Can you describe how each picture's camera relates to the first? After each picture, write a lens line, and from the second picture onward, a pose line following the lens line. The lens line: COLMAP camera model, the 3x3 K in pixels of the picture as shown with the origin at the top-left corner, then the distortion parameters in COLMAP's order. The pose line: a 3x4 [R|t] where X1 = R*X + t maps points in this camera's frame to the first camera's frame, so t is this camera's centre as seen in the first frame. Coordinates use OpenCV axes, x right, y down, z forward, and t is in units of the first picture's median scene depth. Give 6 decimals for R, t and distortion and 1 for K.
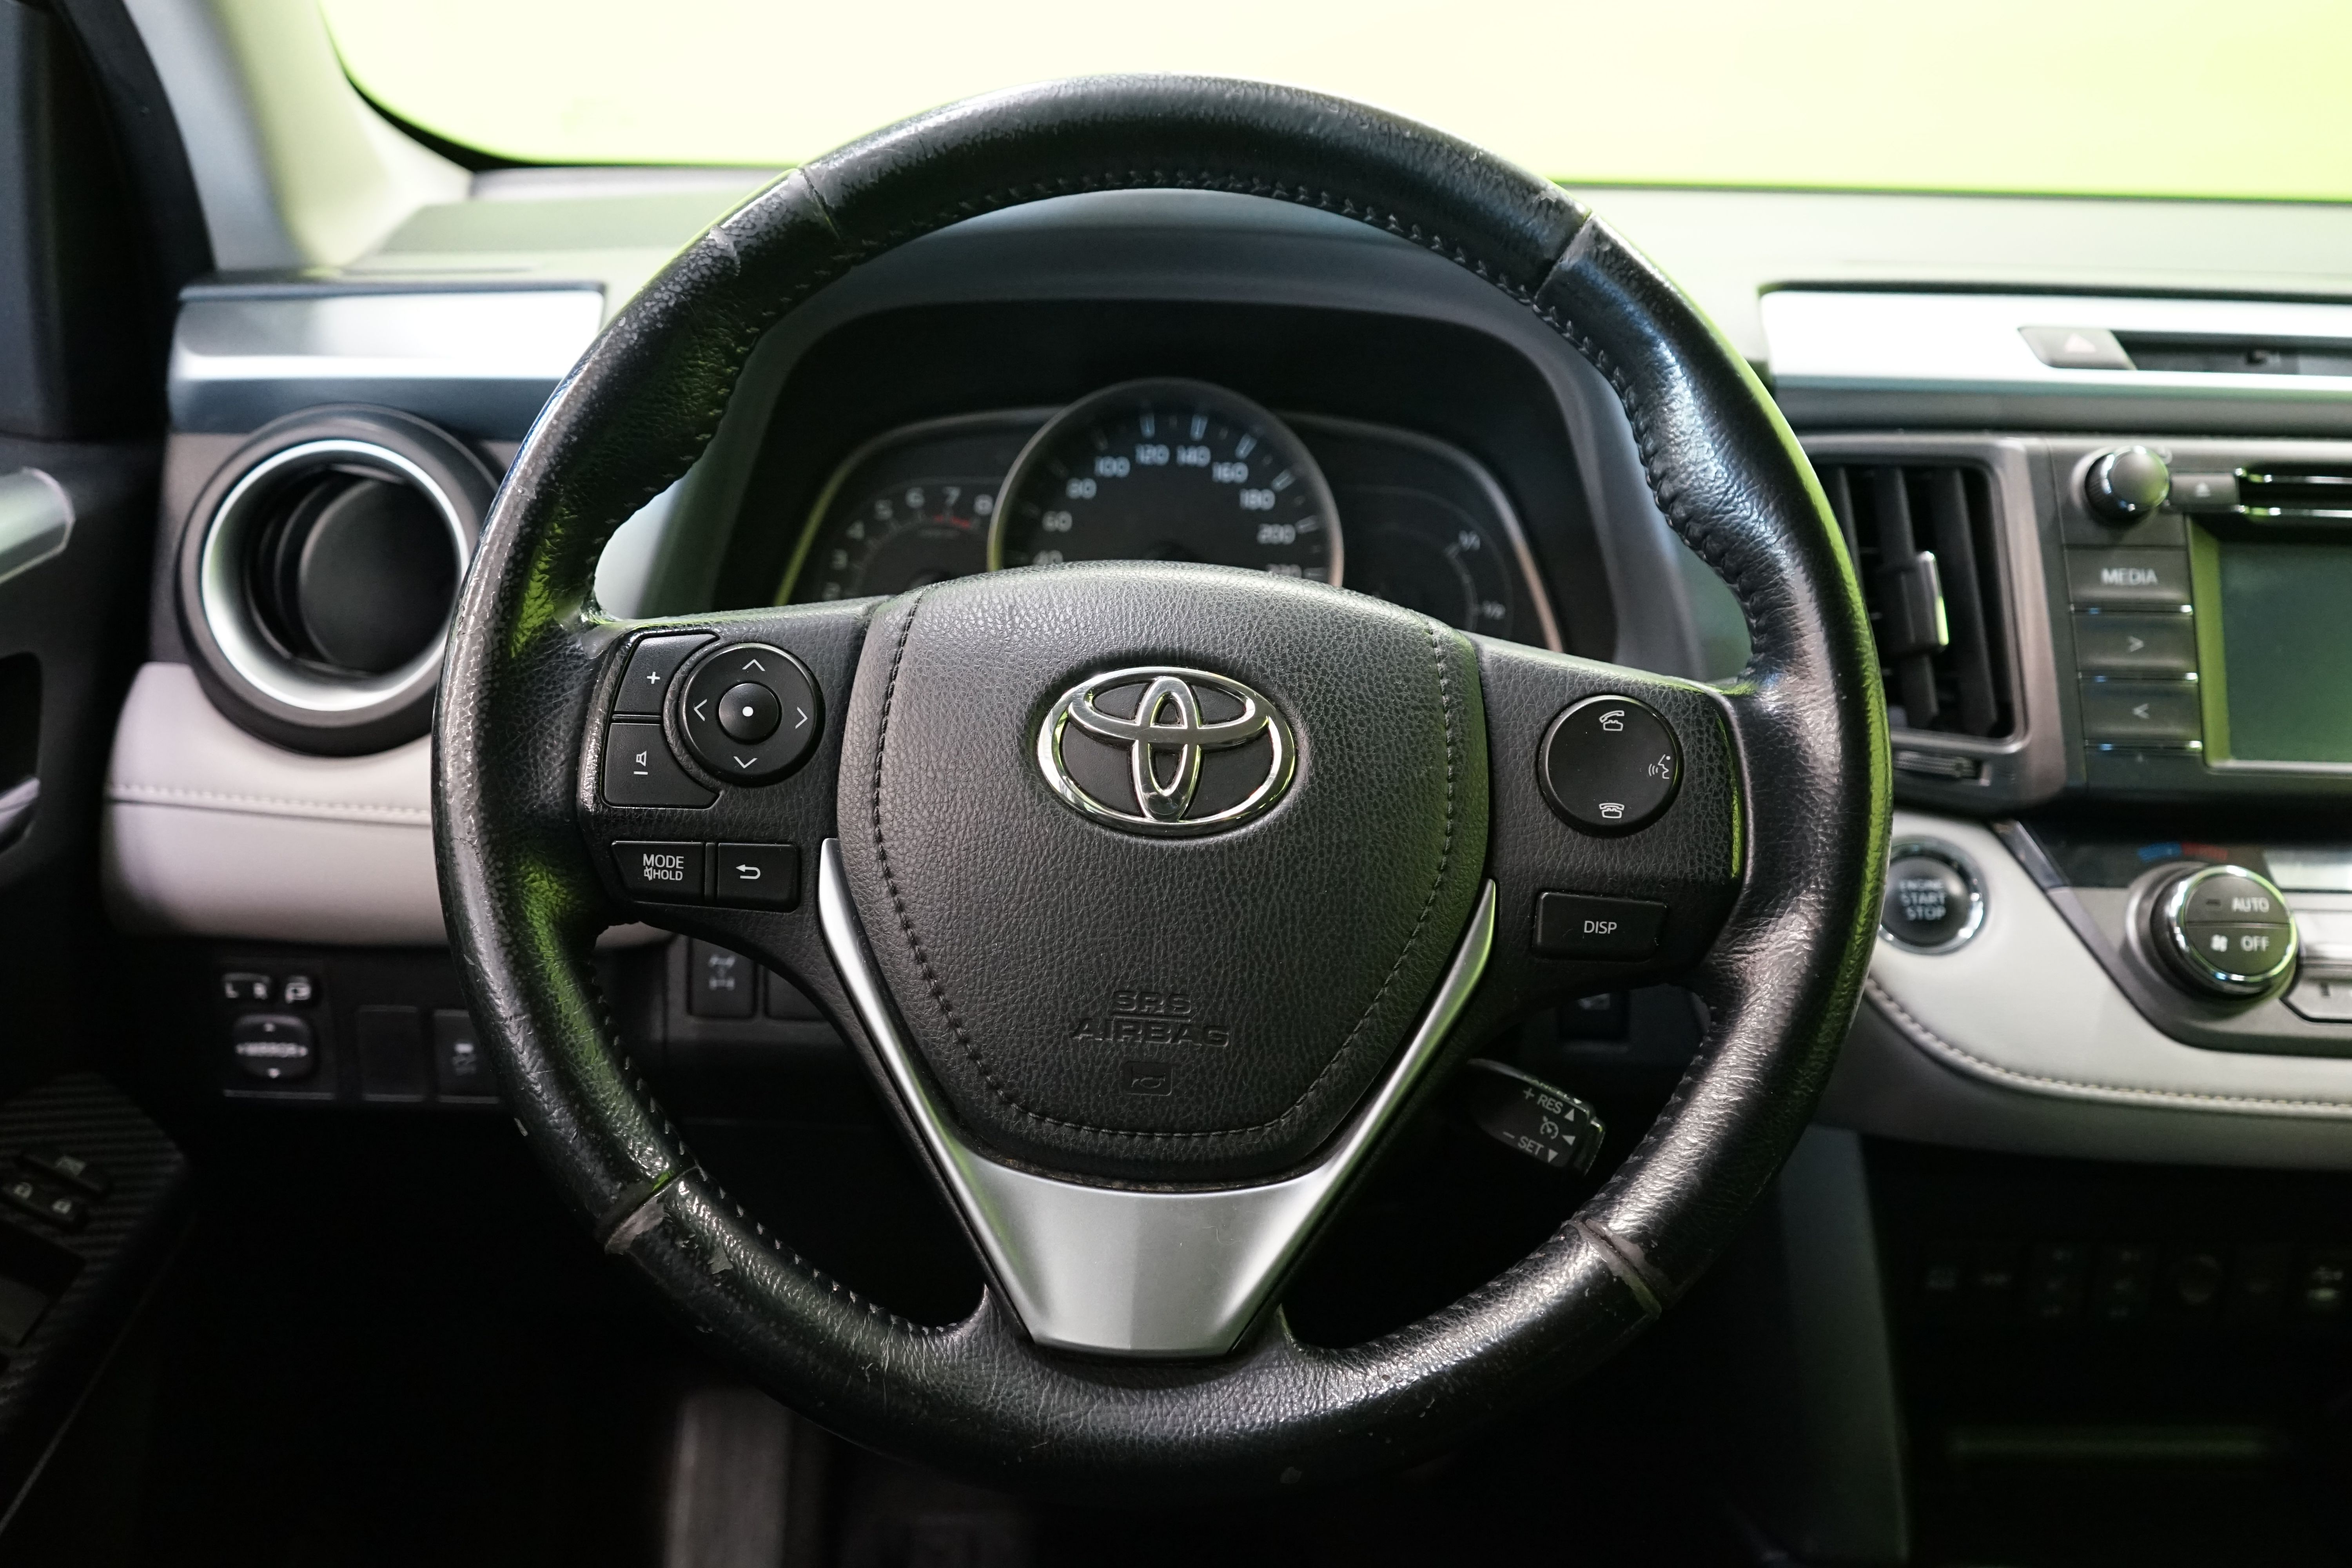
lens RADIAL K [[2214.8, 0, 1176.0], [0, 2214.8, 784.0], [0, 0, 1]] dist [0.063244, -0.007687]
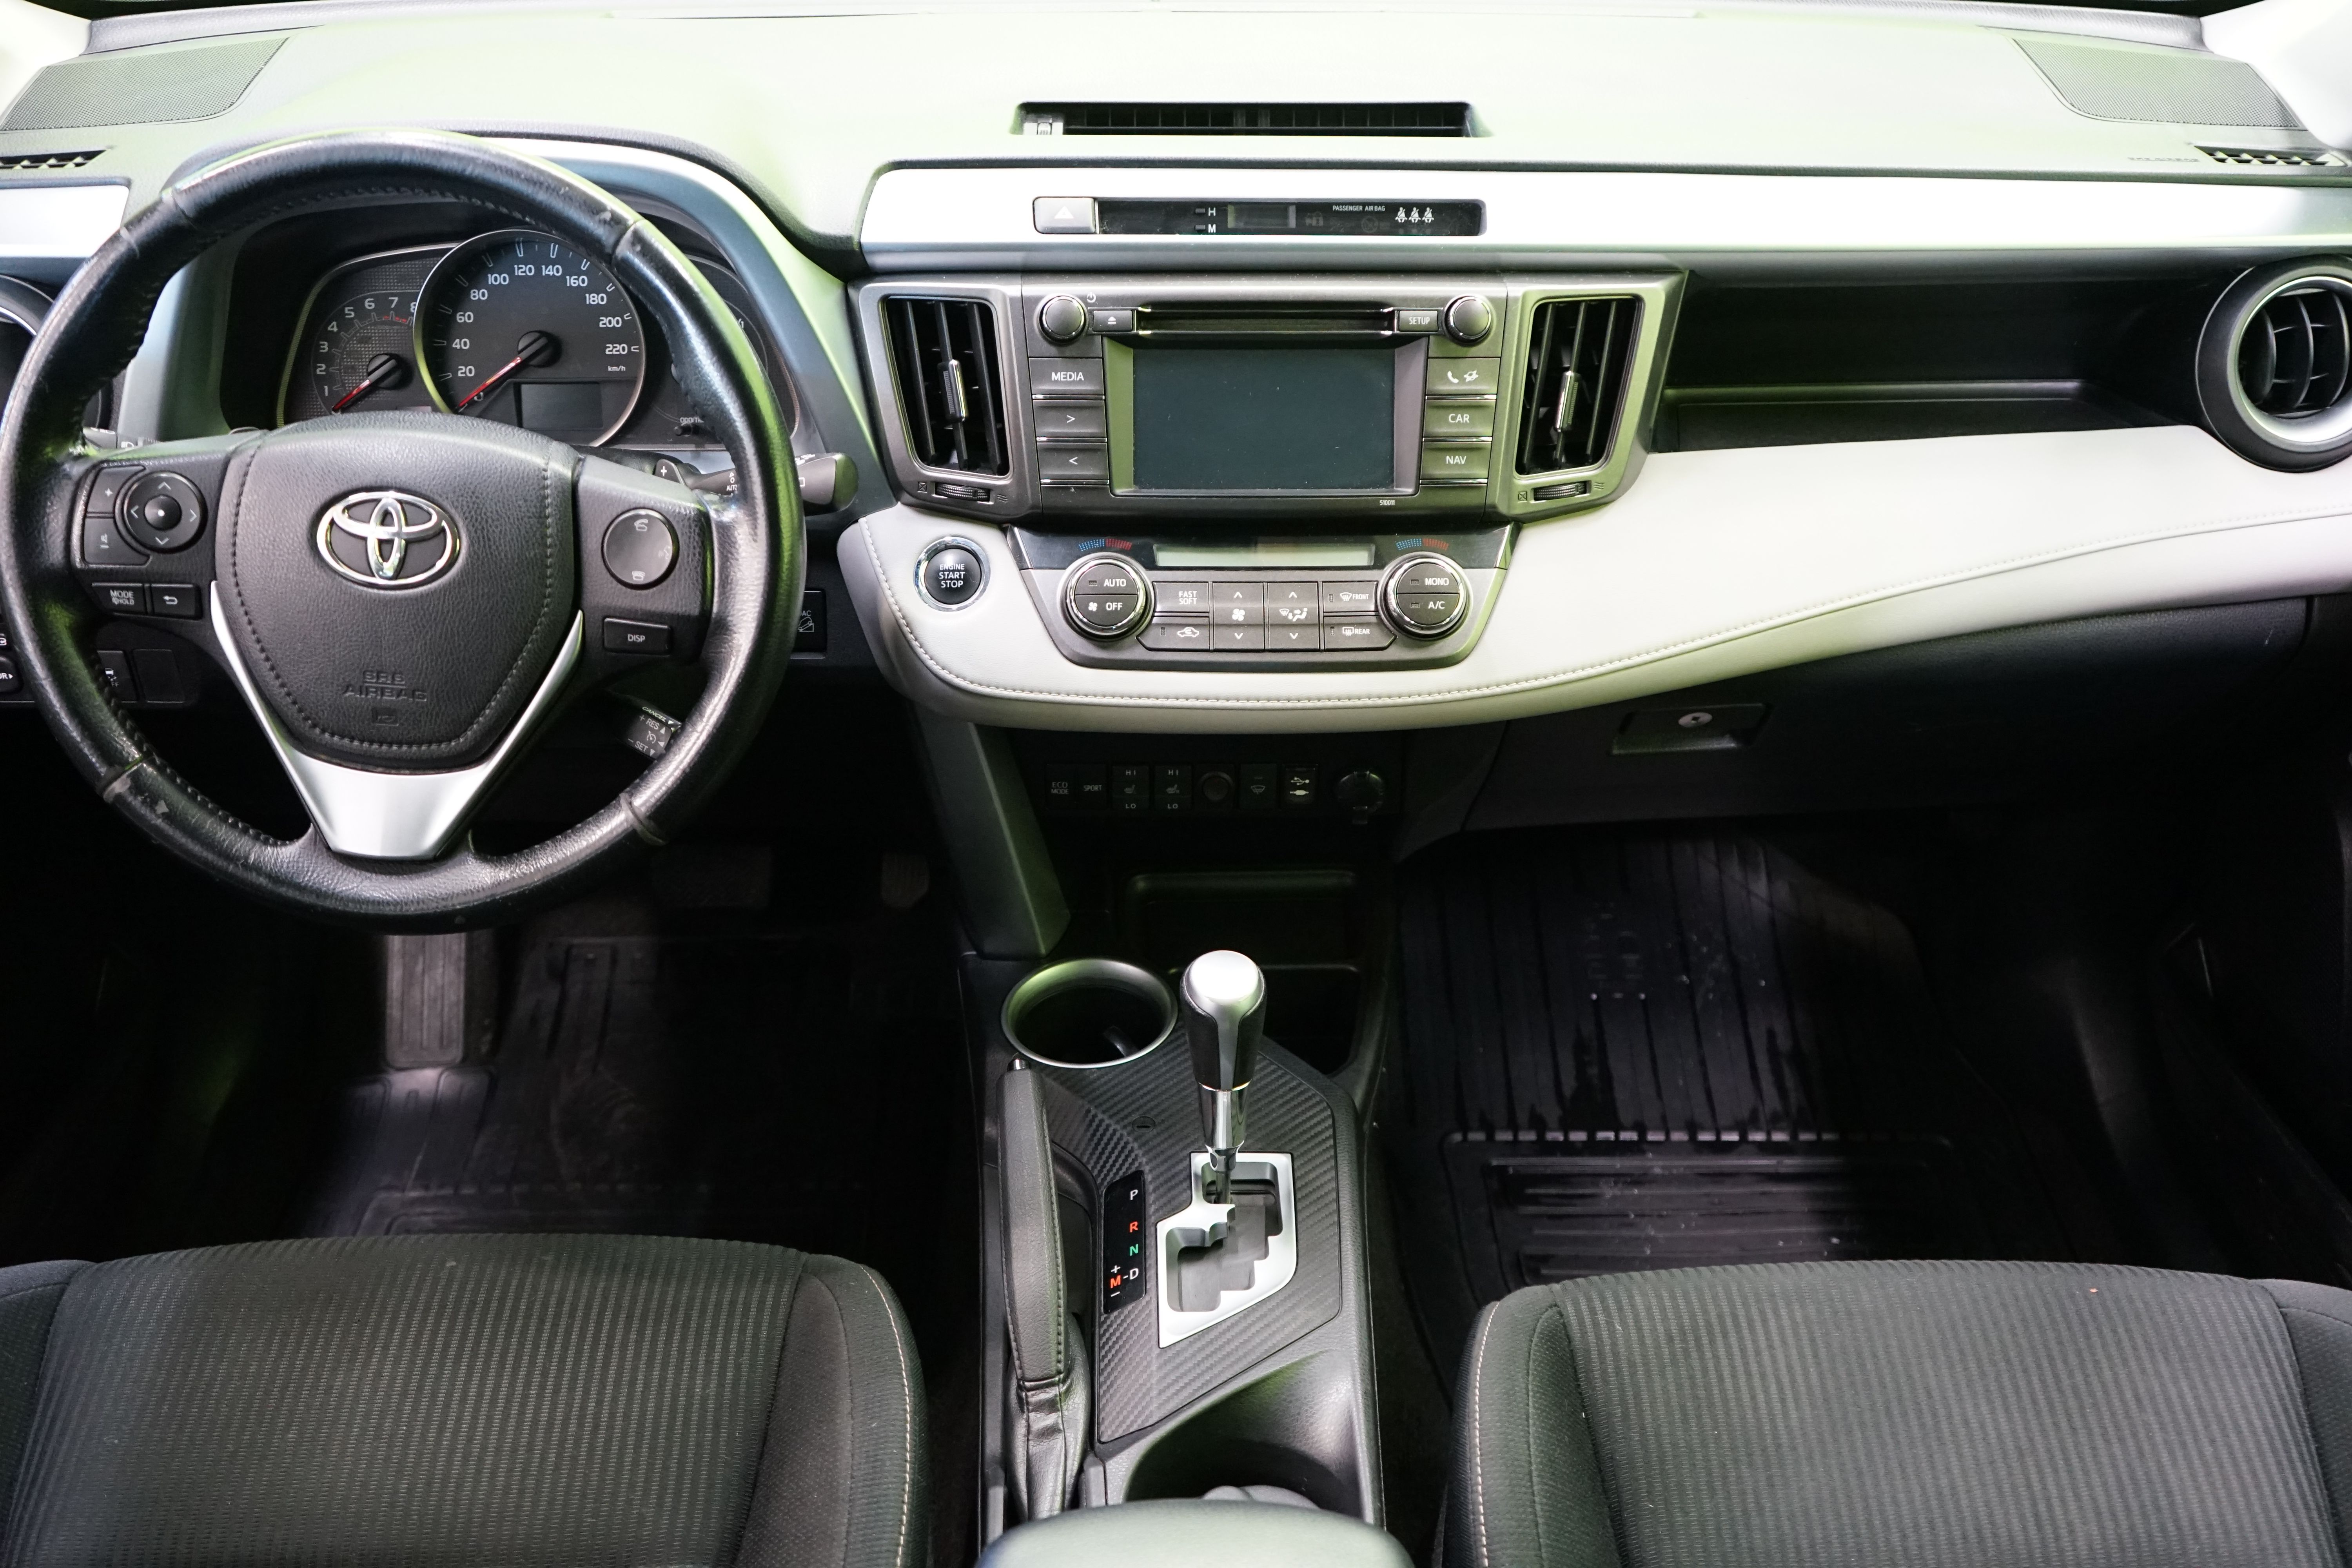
lens RADIAL K [[2169.5, 0, 1176.0], [0, 2169.5, 784.0], [0, 0, 1]] dist [-0.056846, 0.193088]
pose [[0.999491, -0.006442, -0.031234, 0.548090], [0.014132, 0.967445, 0.252685, -0.200936], [0.028590, -0.252998, 0.967044, -0.580193]]
